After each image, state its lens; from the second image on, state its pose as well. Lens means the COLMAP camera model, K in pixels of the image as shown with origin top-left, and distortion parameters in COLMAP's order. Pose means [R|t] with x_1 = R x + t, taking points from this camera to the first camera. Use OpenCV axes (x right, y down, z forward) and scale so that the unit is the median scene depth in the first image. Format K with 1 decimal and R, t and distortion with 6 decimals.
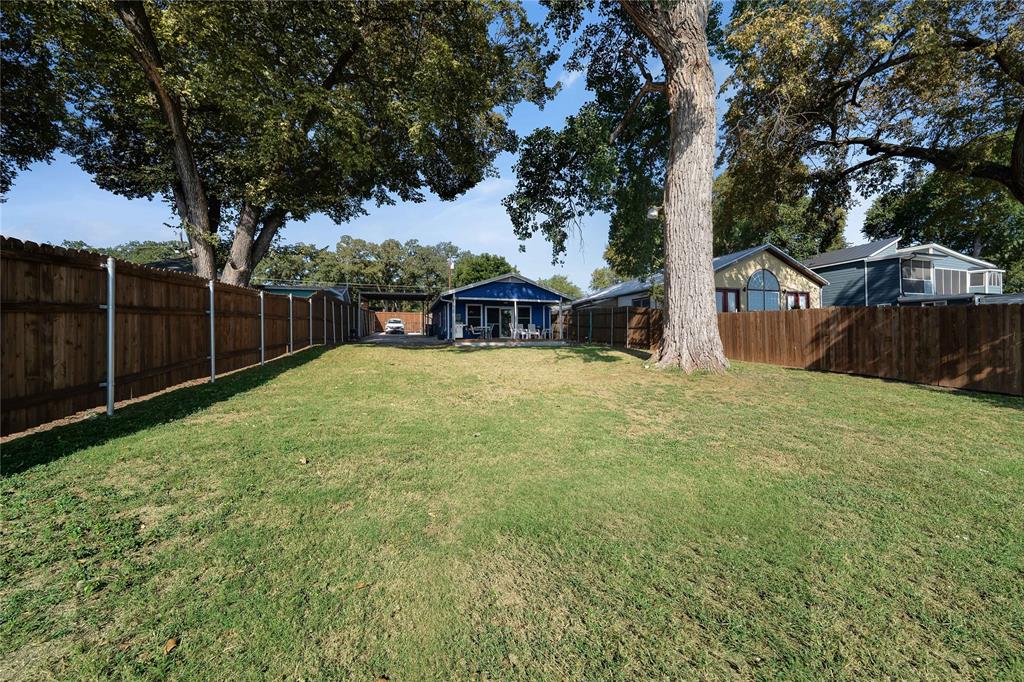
lens RADIAL K [[356.1, 0, 512.7], [0, 356.1, 337.9], [0, 0, 1]] dist [-0.027143, 0.004601]
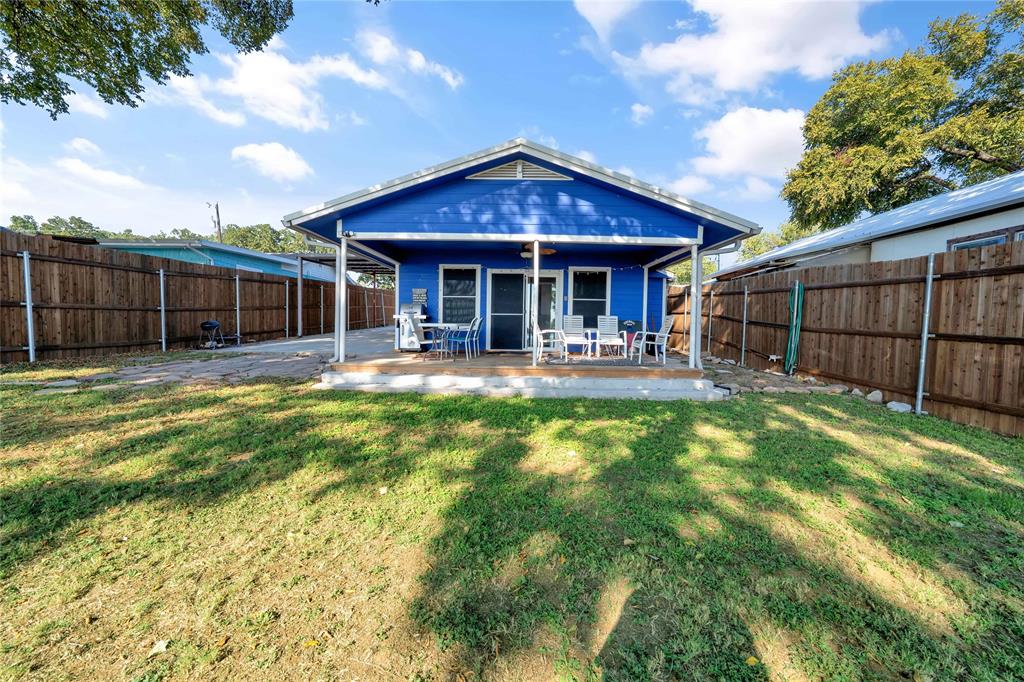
lens RADIAL K [[356.1, 0, 518.9], [0, 356.1, 338.3], [0, 0, 1]] dist [-0.027143, 0.004601]
pose [[0.955317, 0.028388, -0.294218, 0.074392], [-0.017444, 0.999057, 0.039756, -0.028676], [0.295069, -0.032847, 0.954911, 0.627647]]
